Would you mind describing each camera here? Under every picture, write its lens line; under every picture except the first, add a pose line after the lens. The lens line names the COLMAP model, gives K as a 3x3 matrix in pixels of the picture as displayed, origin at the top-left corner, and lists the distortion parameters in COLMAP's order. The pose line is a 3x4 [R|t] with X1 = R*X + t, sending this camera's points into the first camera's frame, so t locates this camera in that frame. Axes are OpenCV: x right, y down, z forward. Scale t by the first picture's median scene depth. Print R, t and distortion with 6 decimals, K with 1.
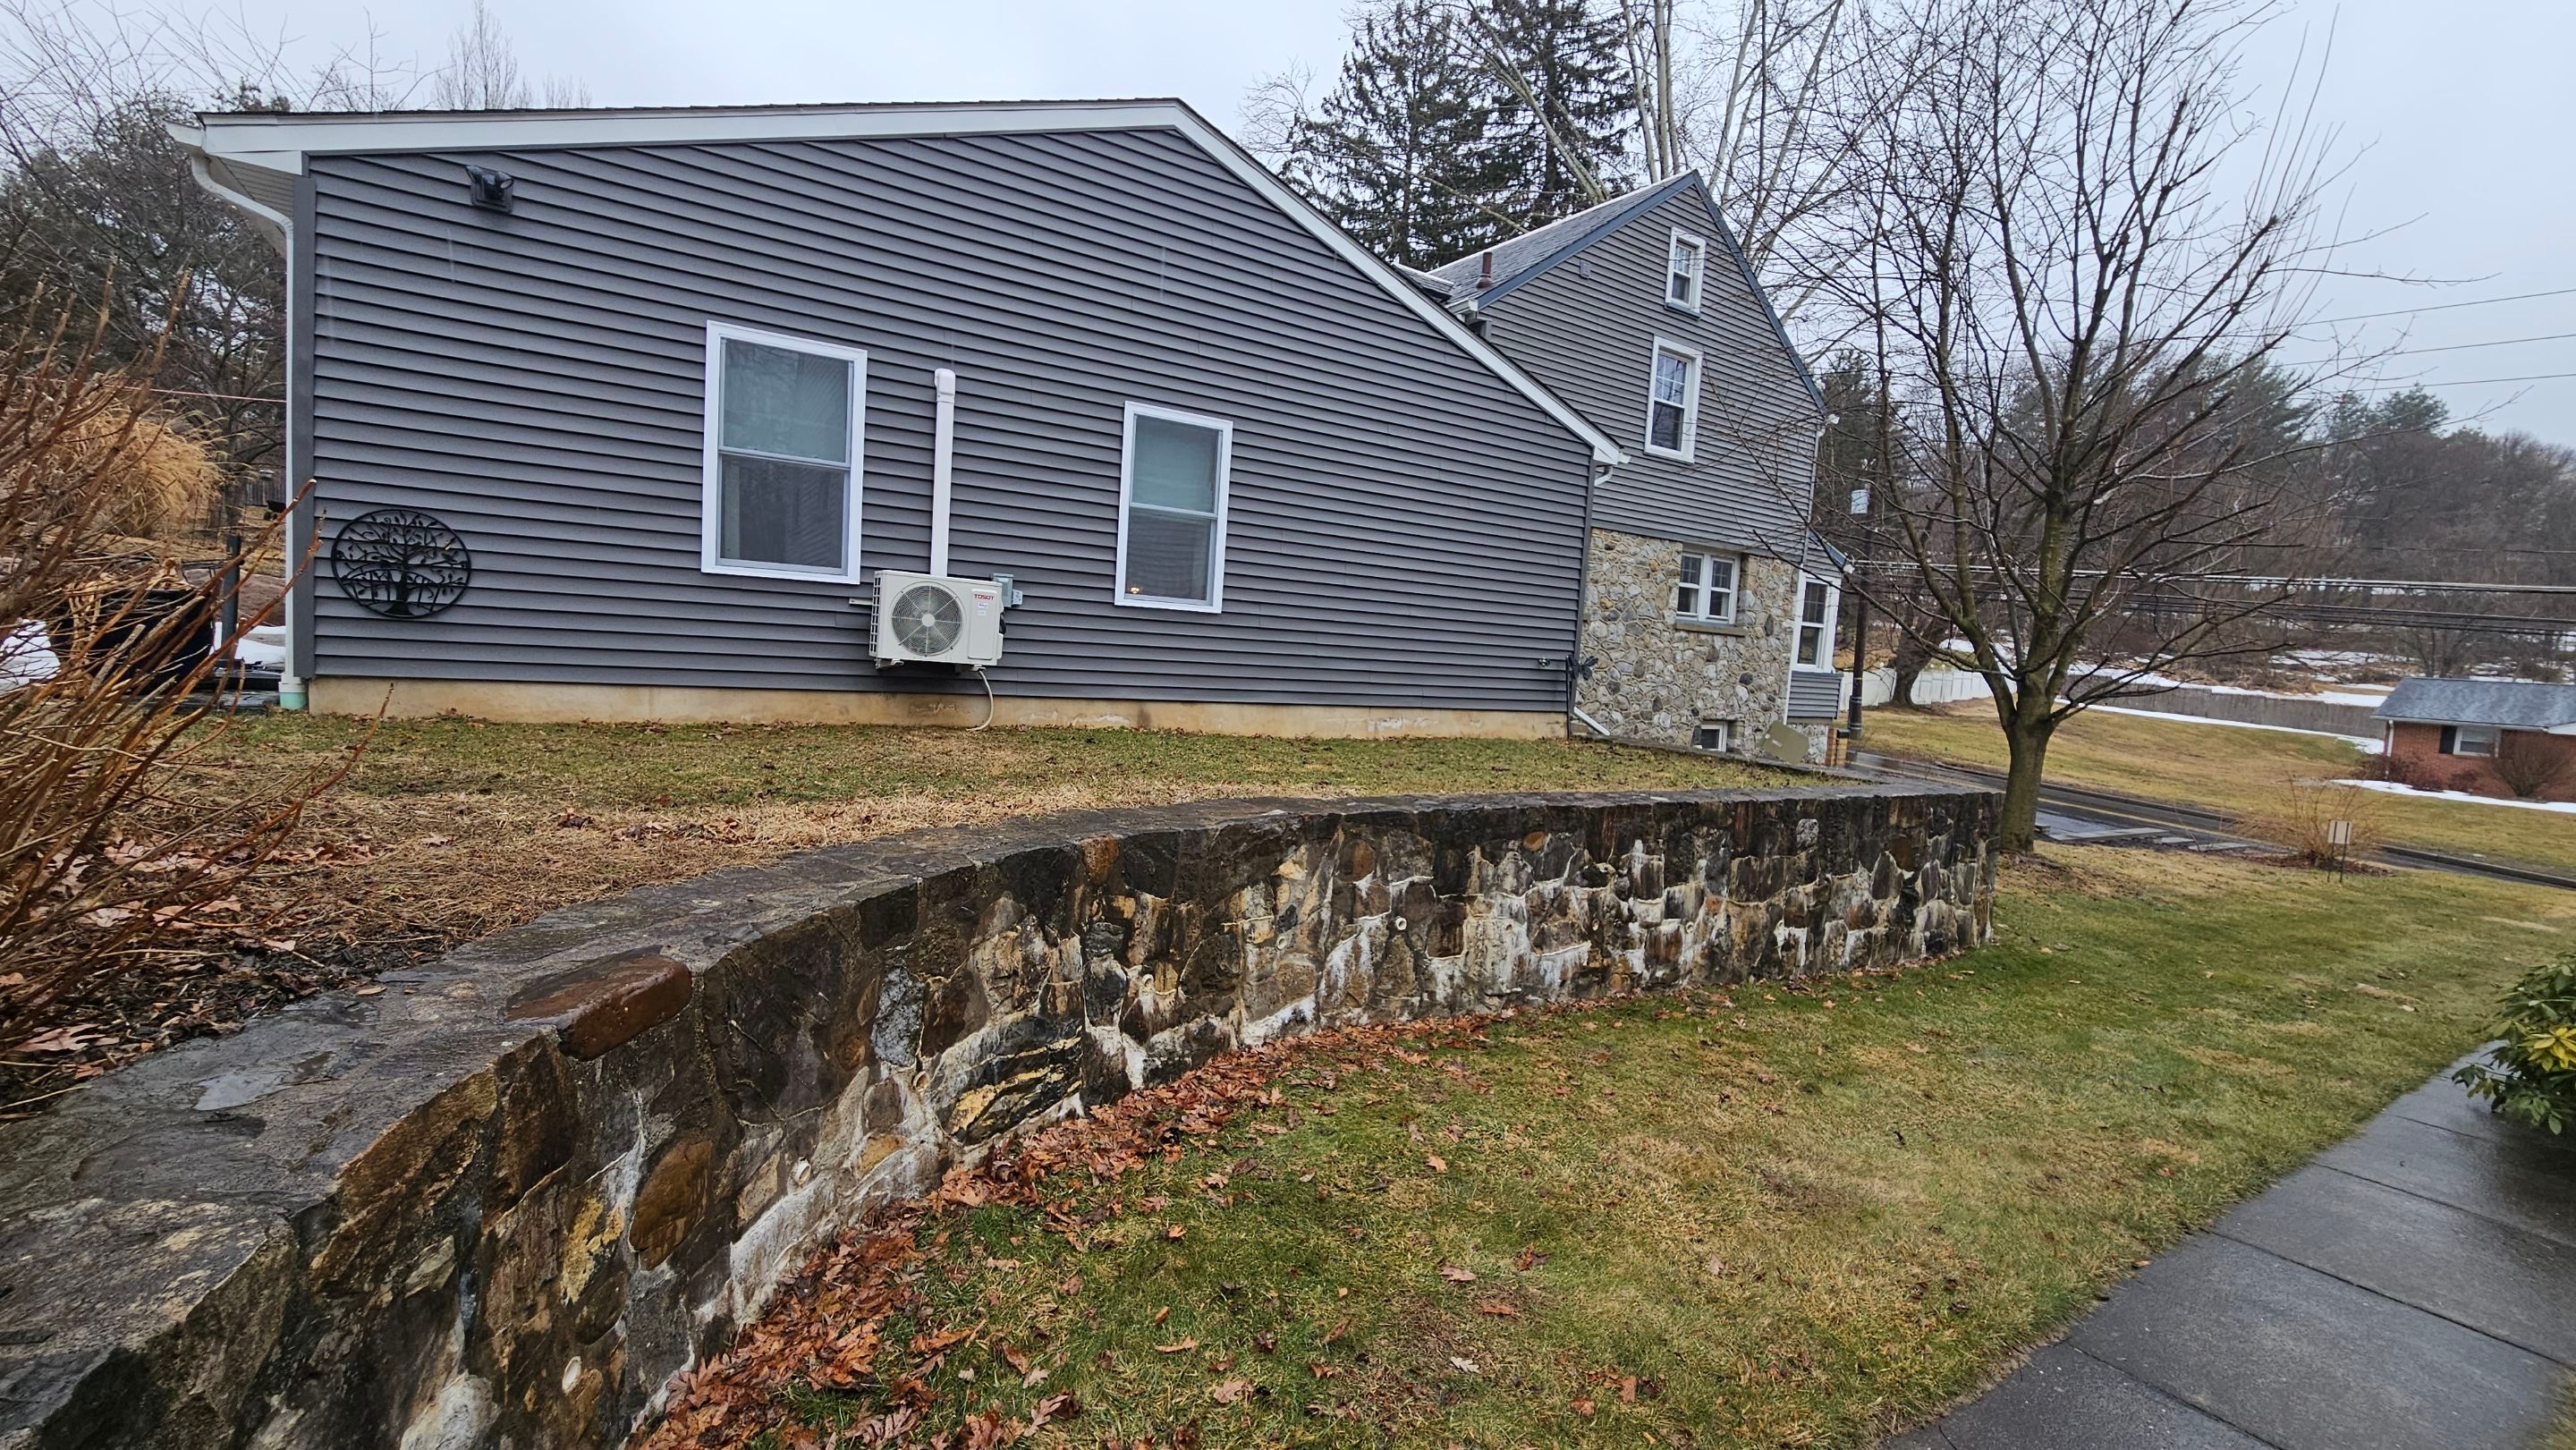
lens RADIAL K [[1059.0, 0, 1283.3], [0, 1059.0, 719.1], [0, 0, 1]] dist [0.000342, -0.001235]
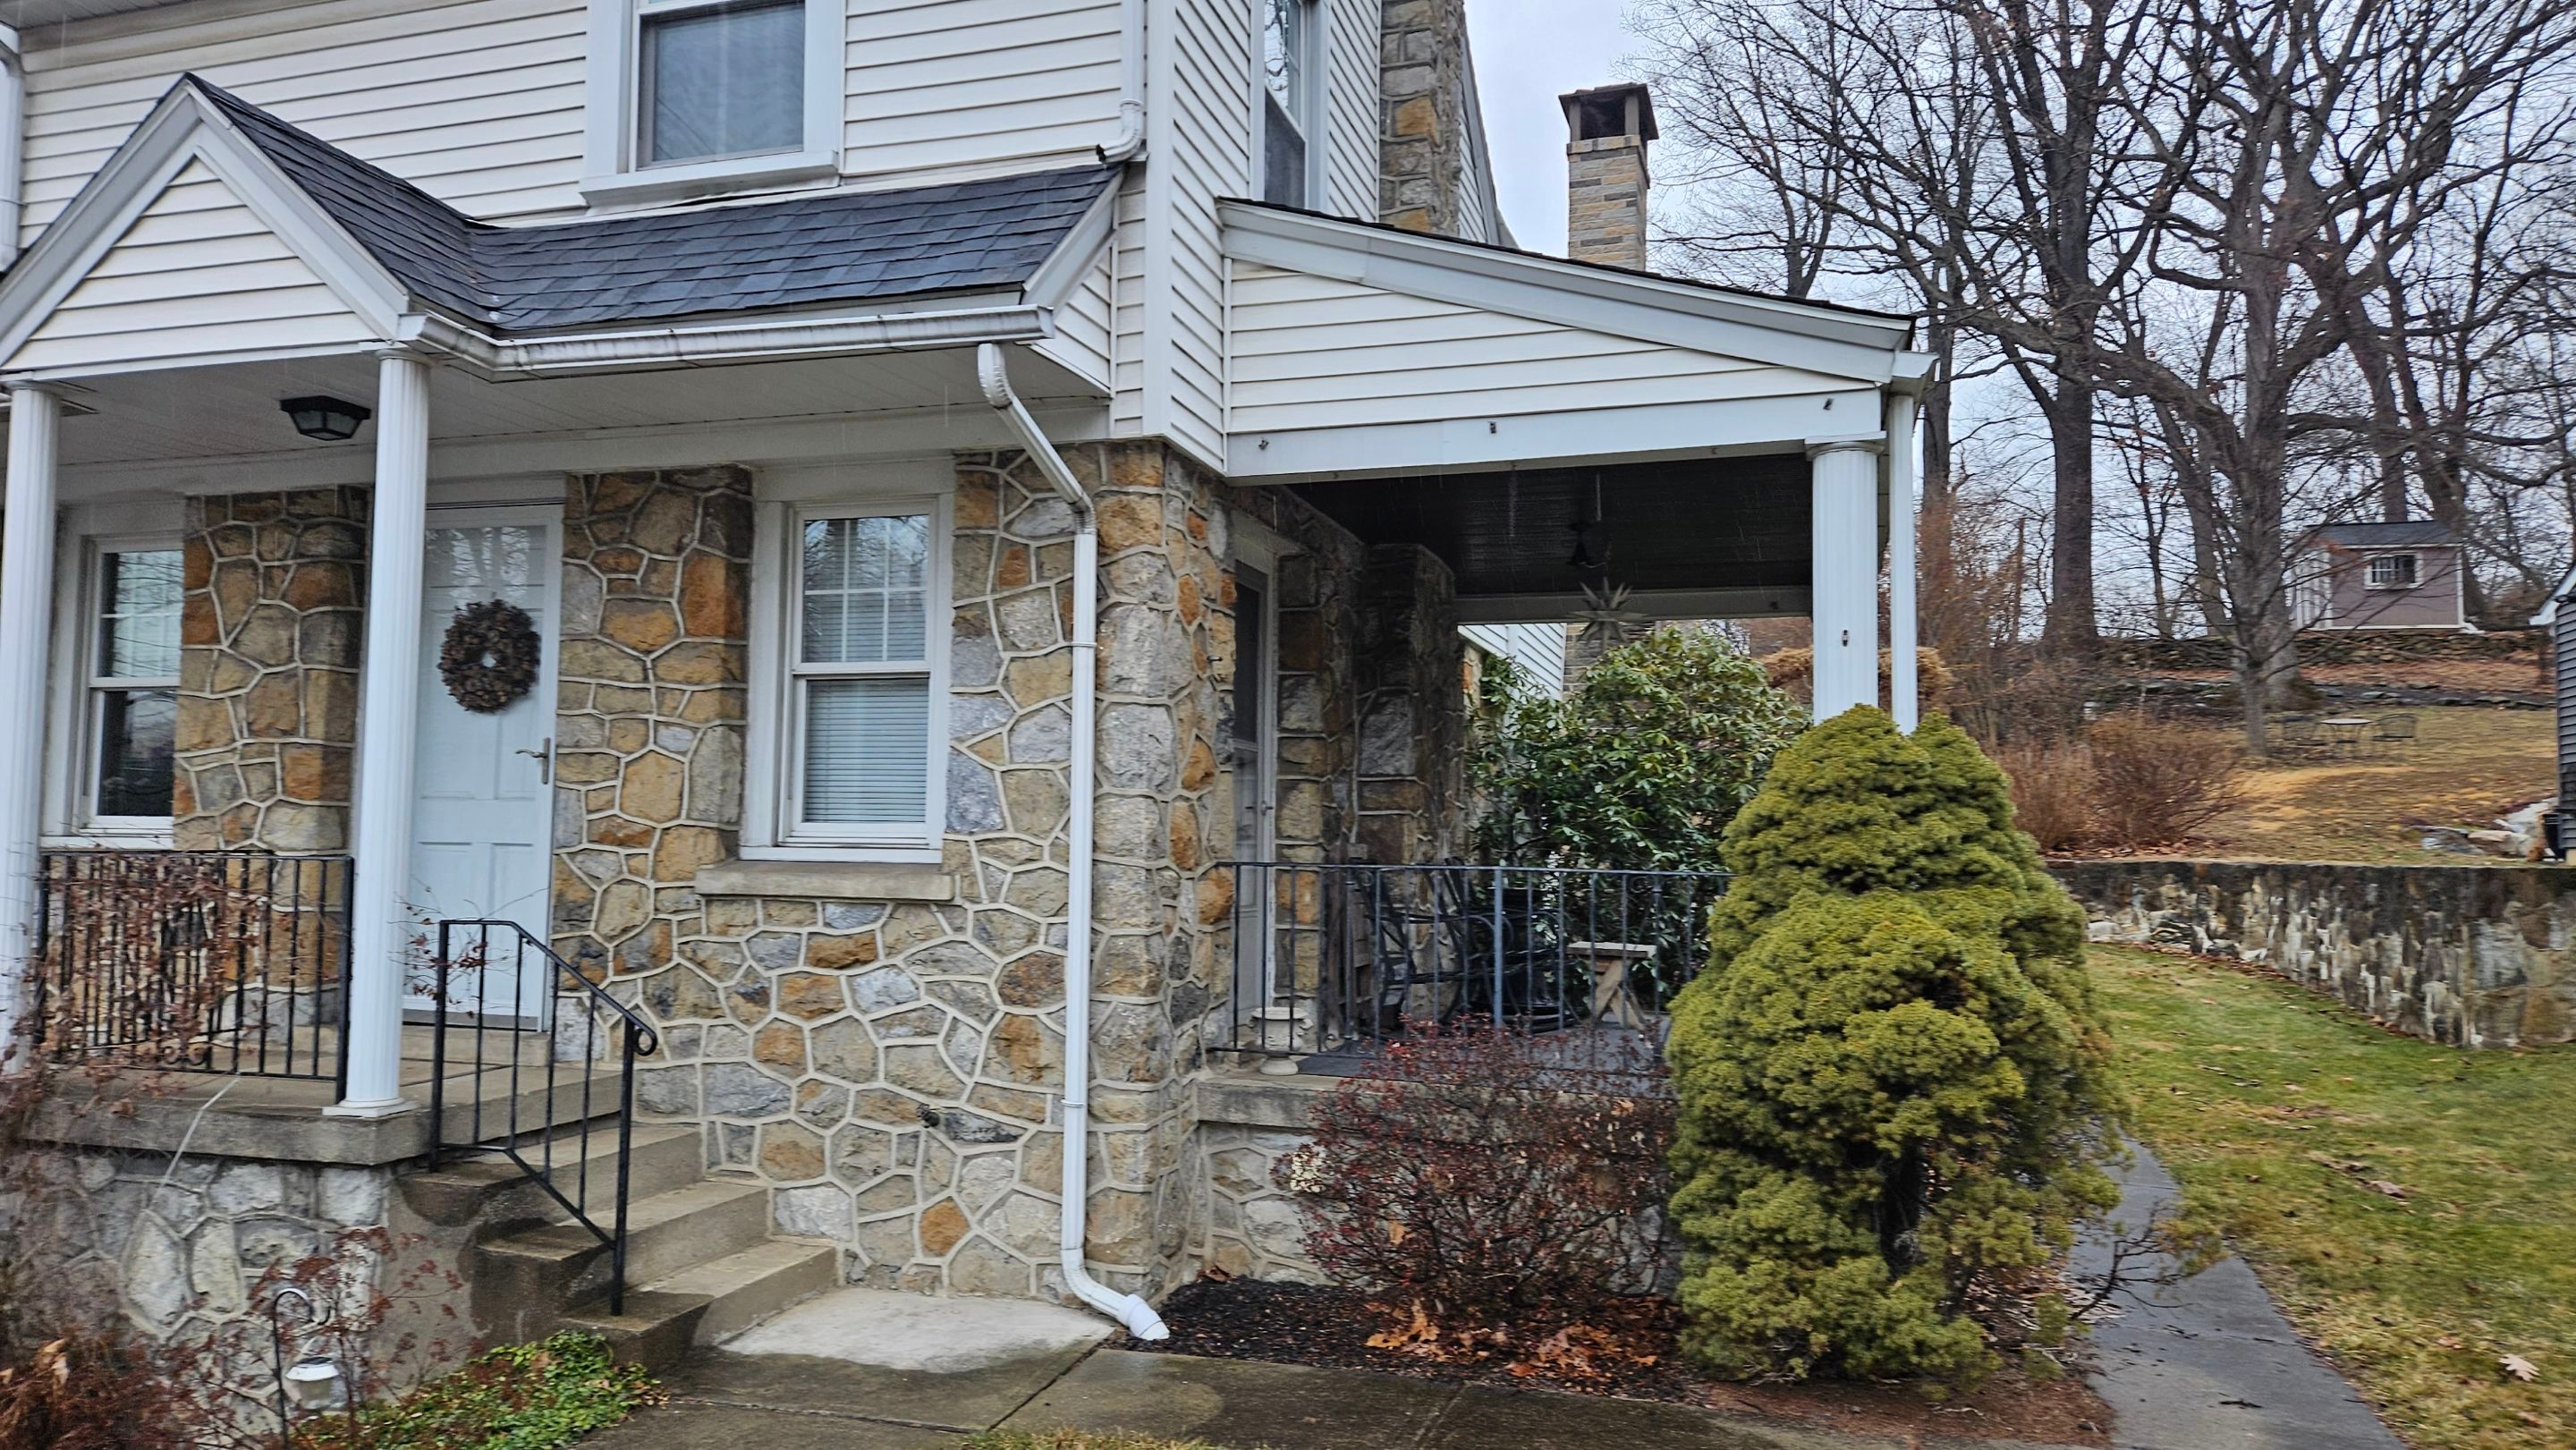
lens RADIAL K [[1702.3, 0, 1238.7], [0, 1702.3, 754.5], [0, 0, 1]] dist [0.090329, -0.075132]
pose [[-0.788998, -0.111307, -0.604230, 3.786836], [-0.107861, 0.993273, -0.042131, 0.237849], [0.604854, 0.031931, -0.795696, 2.489654]]
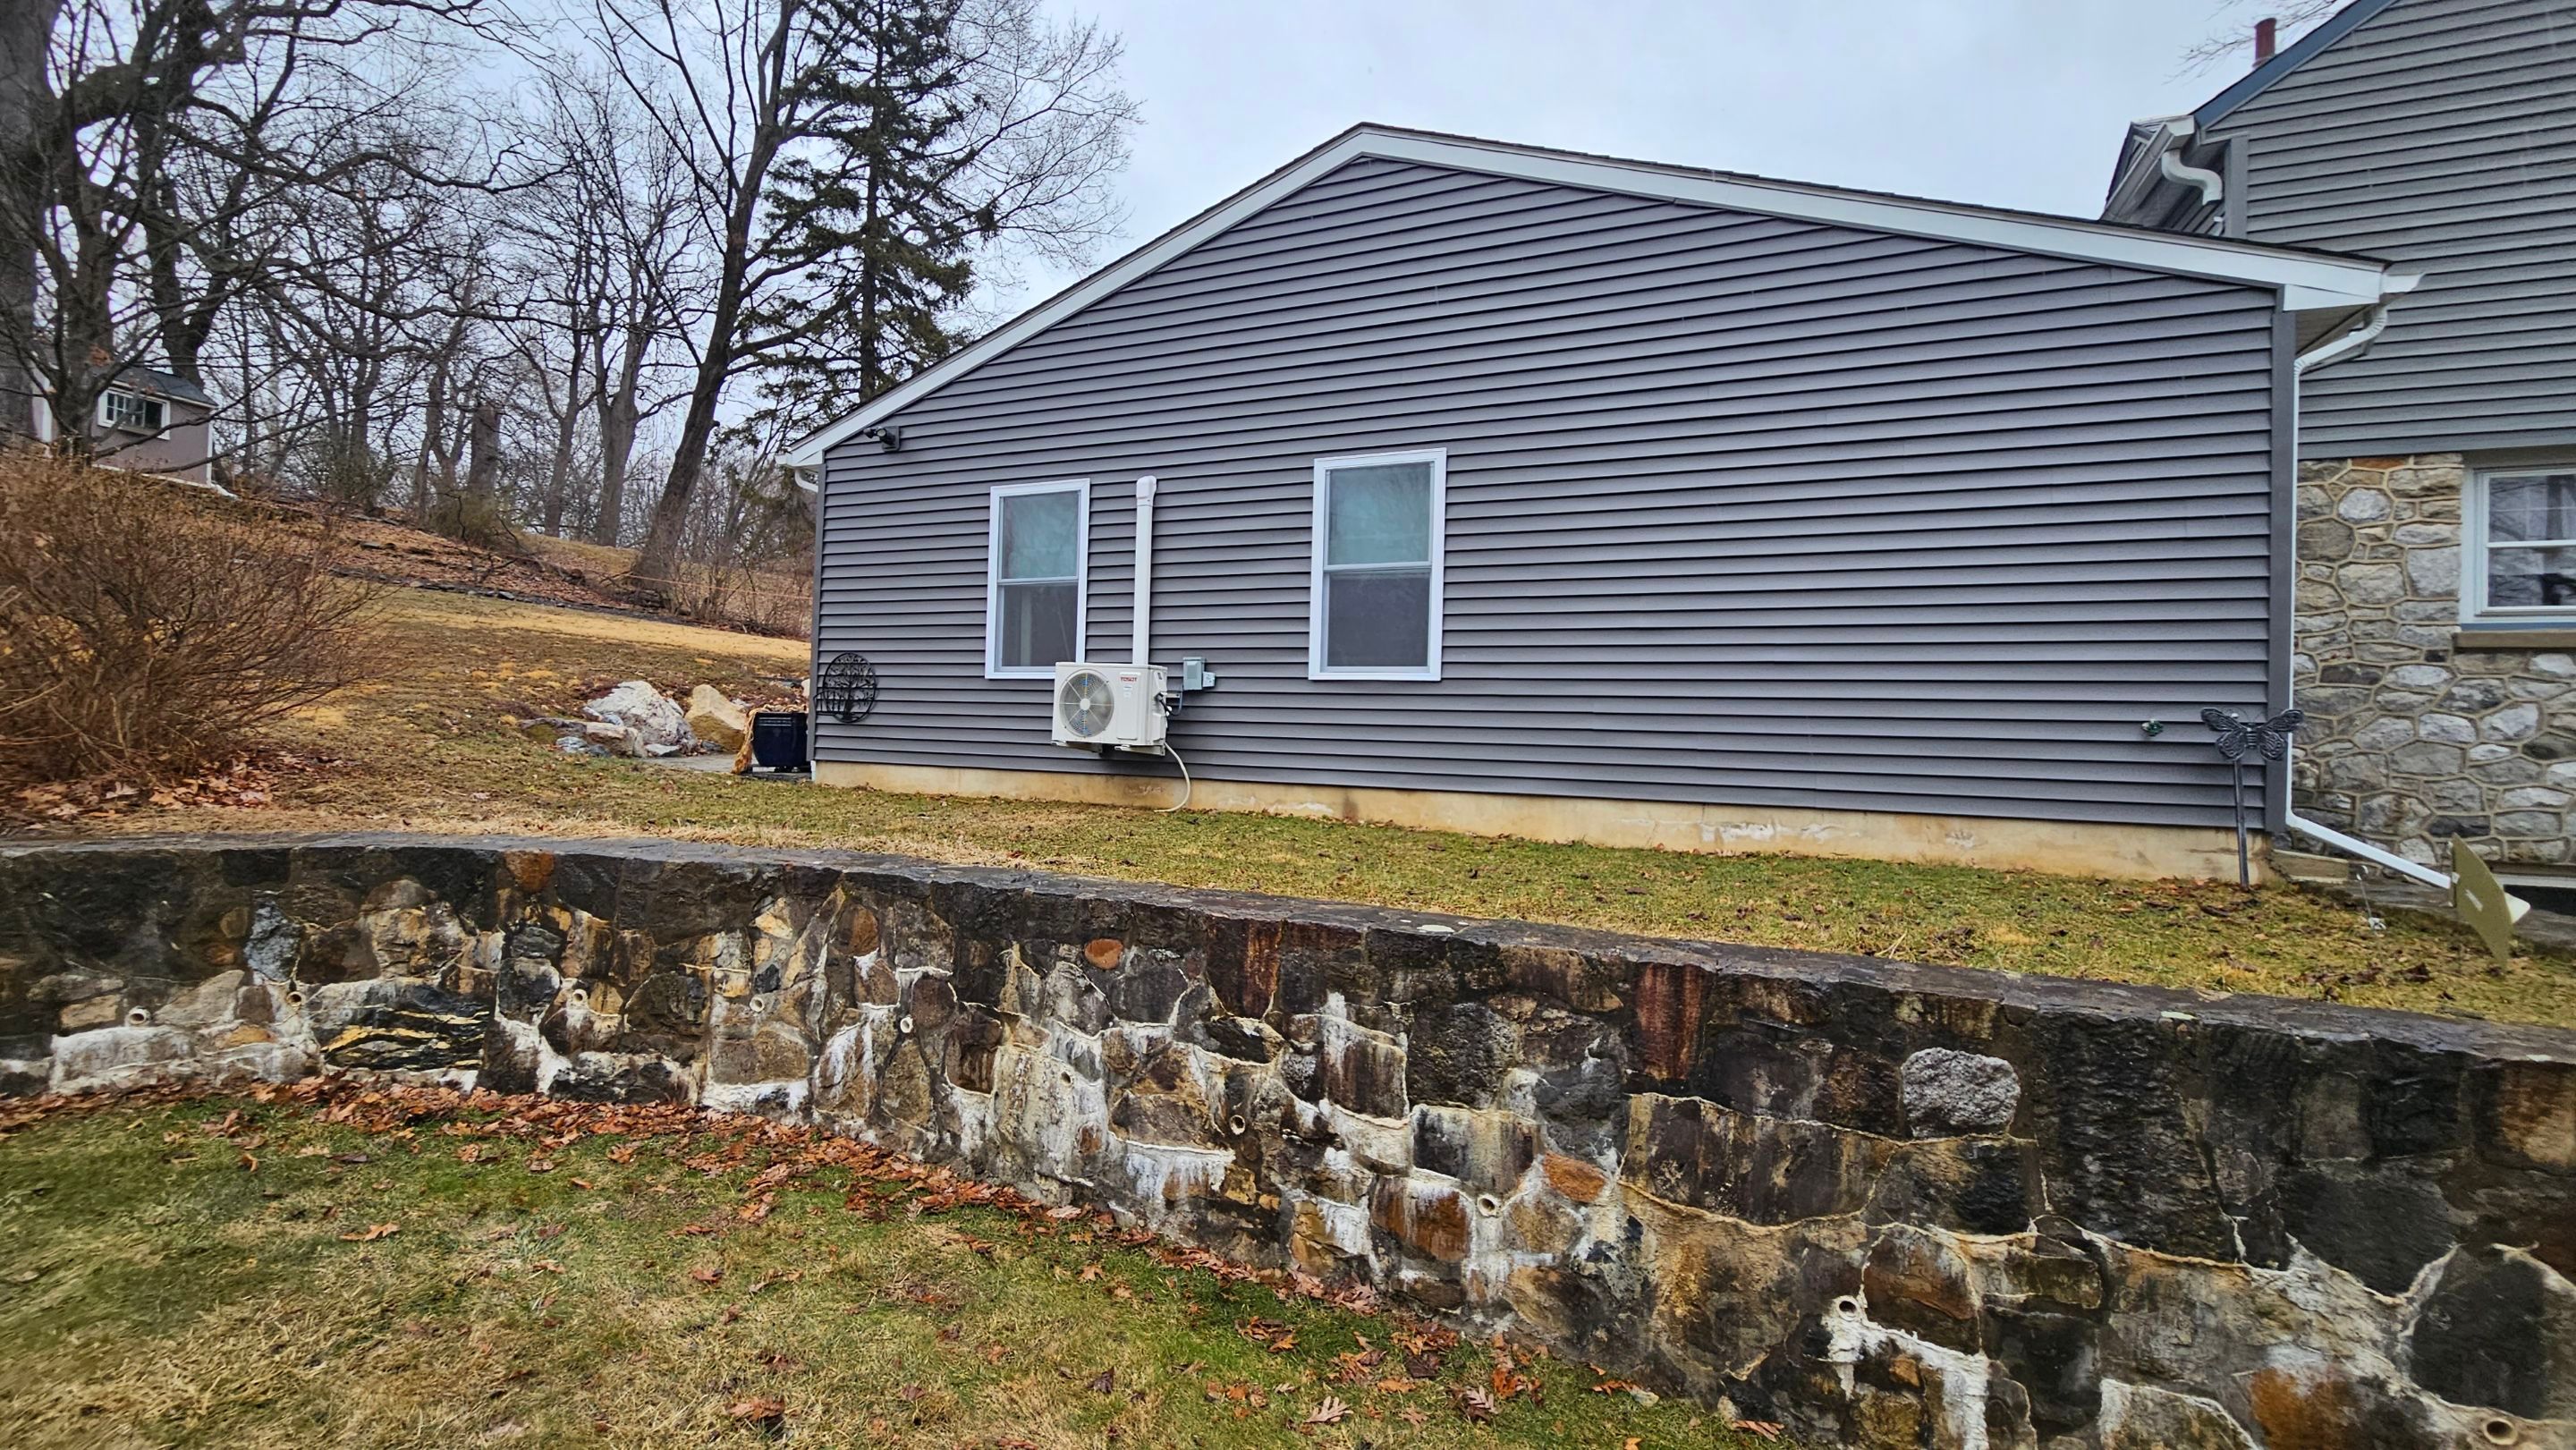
lens RADIAL K [[1059.0, 0, 1277.6], [0, 1059.0, 722.9], [0, 0, 1]] dist [0.000342, -0.001235]
pose [[0.550140, -0.059756, -0.832932, 0.947767], [-0.052077, 0.993040, -0.105639, 0.042397], [0.833447, 0.101492, 0.543199, 0.803536]]
